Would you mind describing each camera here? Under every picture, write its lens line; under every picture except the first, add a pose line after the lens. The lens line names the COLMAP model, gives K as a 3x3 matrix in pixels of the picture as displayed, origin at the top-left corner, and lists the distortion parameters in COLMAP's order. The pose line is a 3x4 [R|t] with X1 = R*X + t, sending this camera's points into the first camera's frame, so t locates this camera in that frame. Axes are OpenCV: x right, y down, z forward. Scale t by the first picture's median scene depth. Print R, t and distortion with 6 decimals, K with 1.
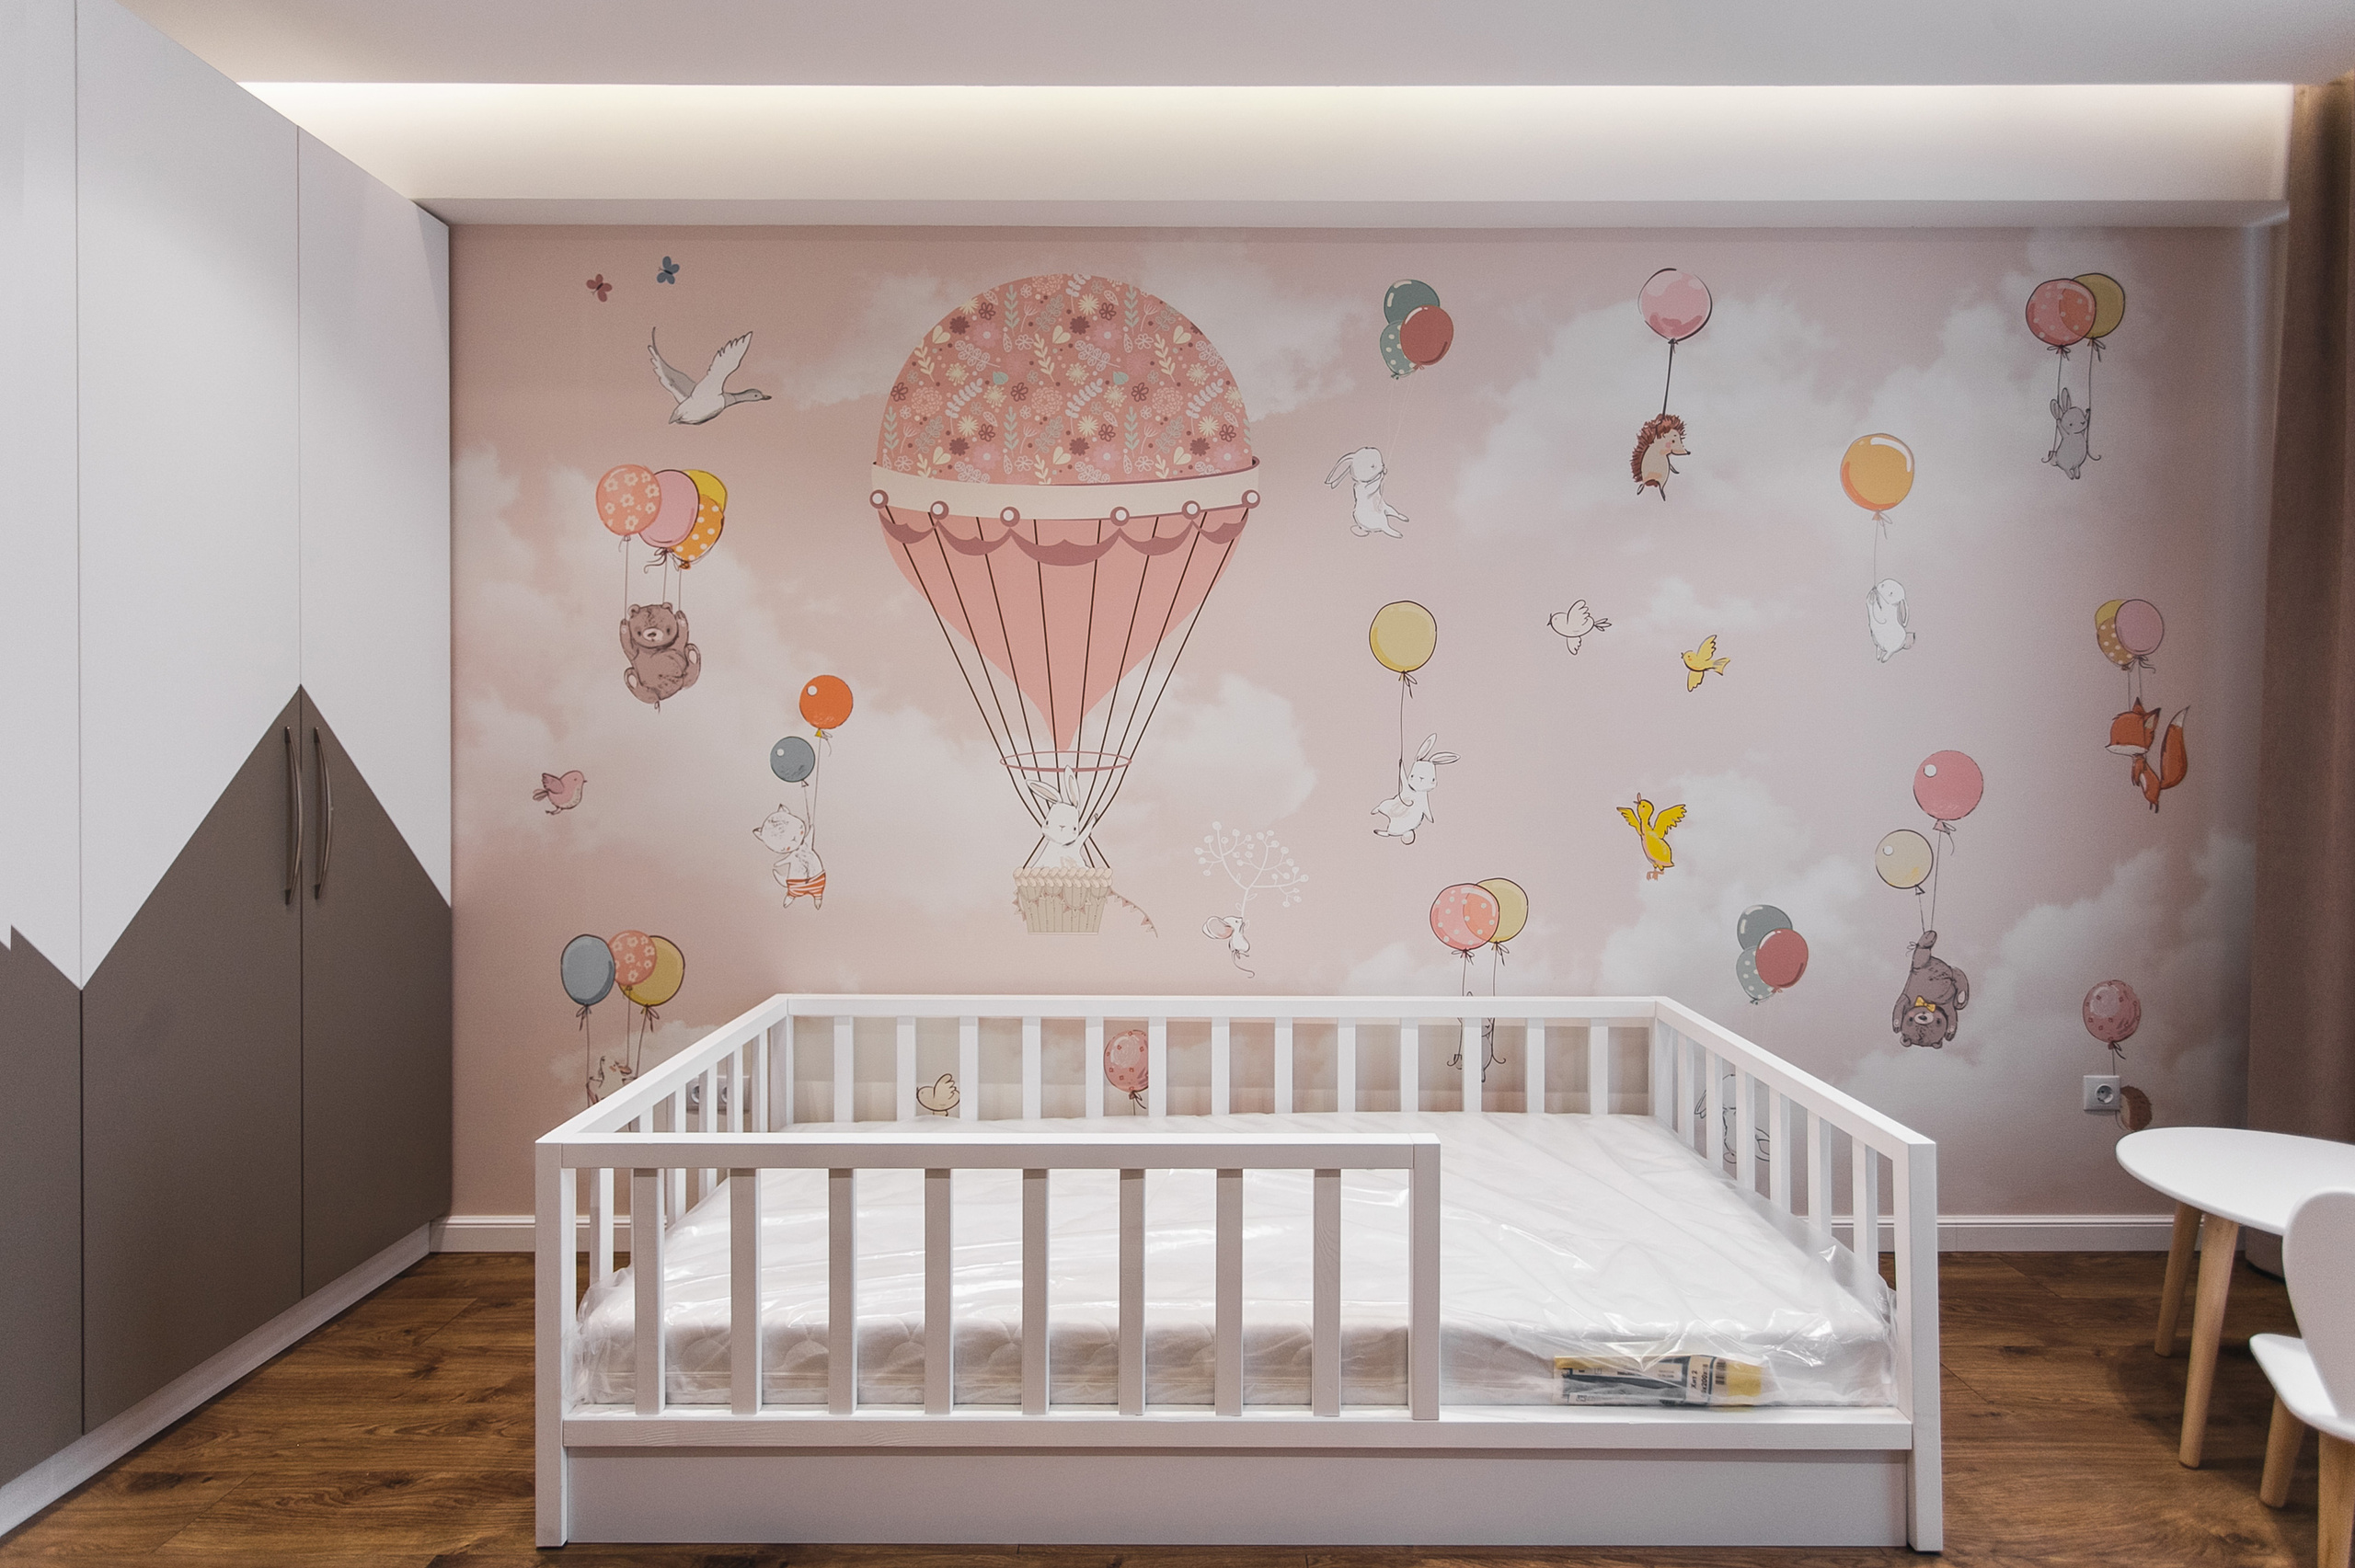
lens RADIAL K [[1161.9, 0, 1180.6], [0, 1161.9, 733.0], [0, 0, 1]] dist [-0.023279, 0.017902]
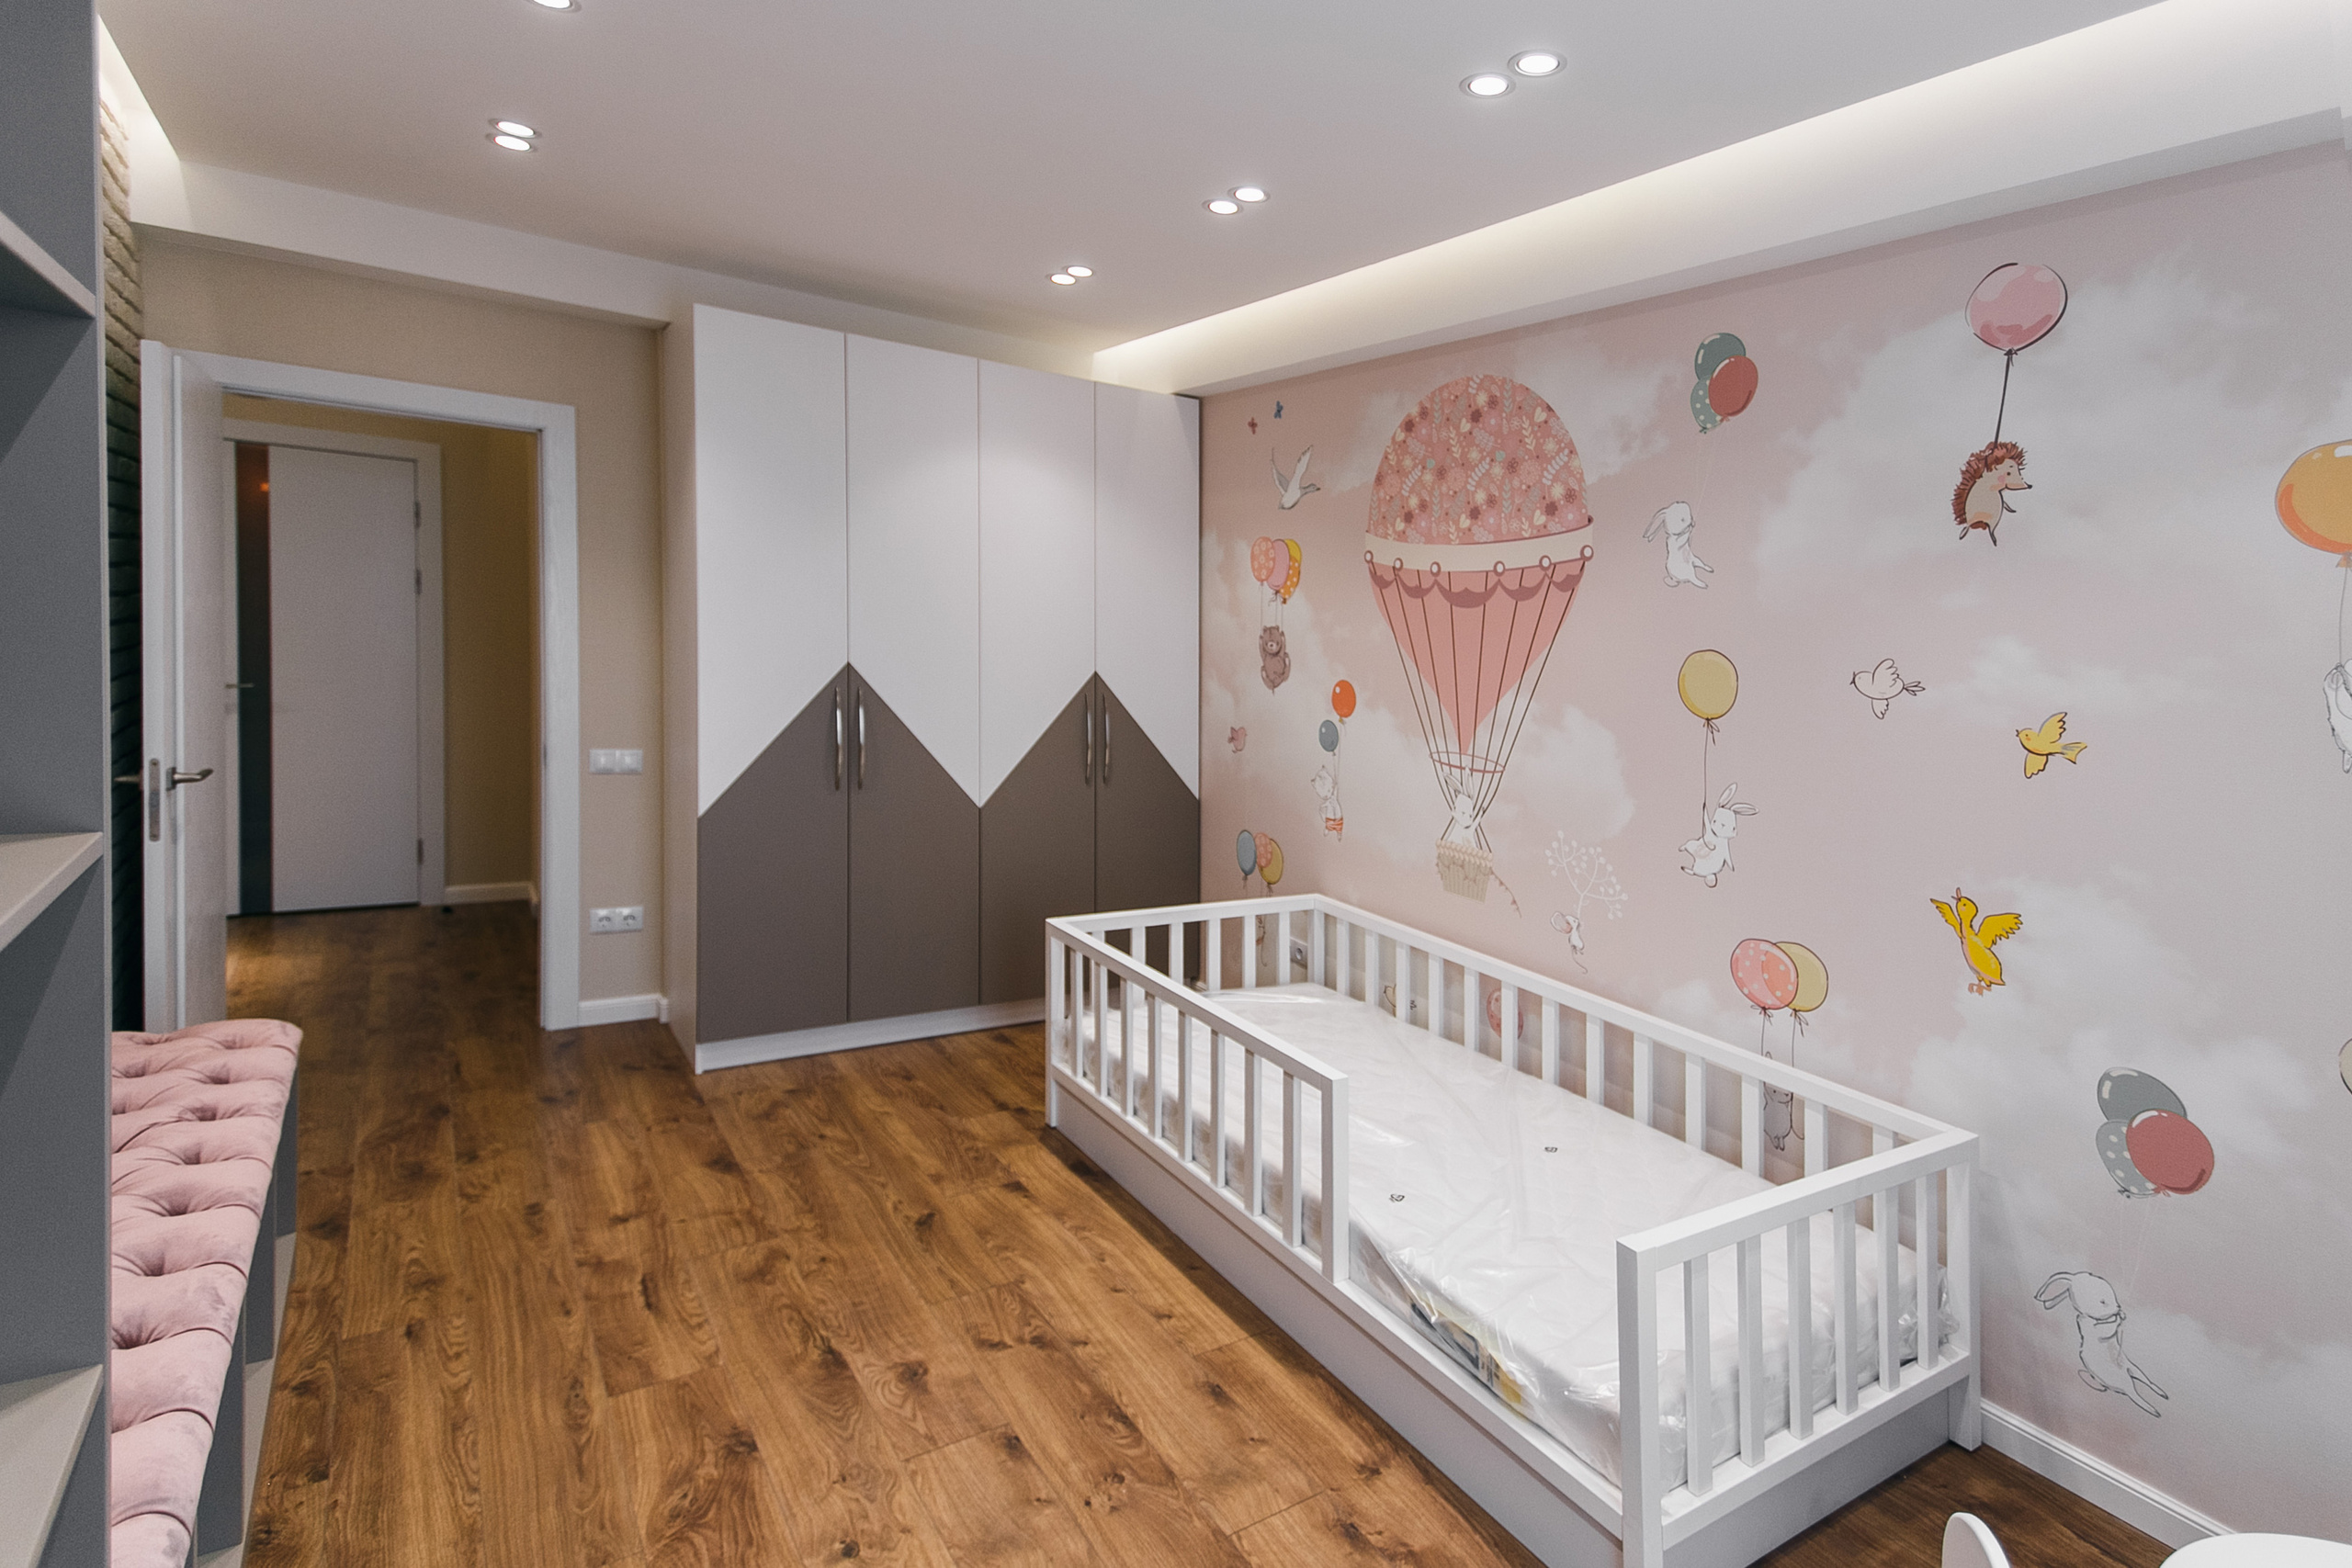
lens RADIAL K [[1160.5, 0, 1179.1], [0, 1160.5, 733.0], [0, 0, 1]] dist [-0.023279, 0.017902]
pose [[0.534155, 0.111386, -0.838016, 0.805882], [-0.063410, 0.993768, 0.091670, -0.105081], [0.843005, 0.004173, 0.537890, 0.062199]]
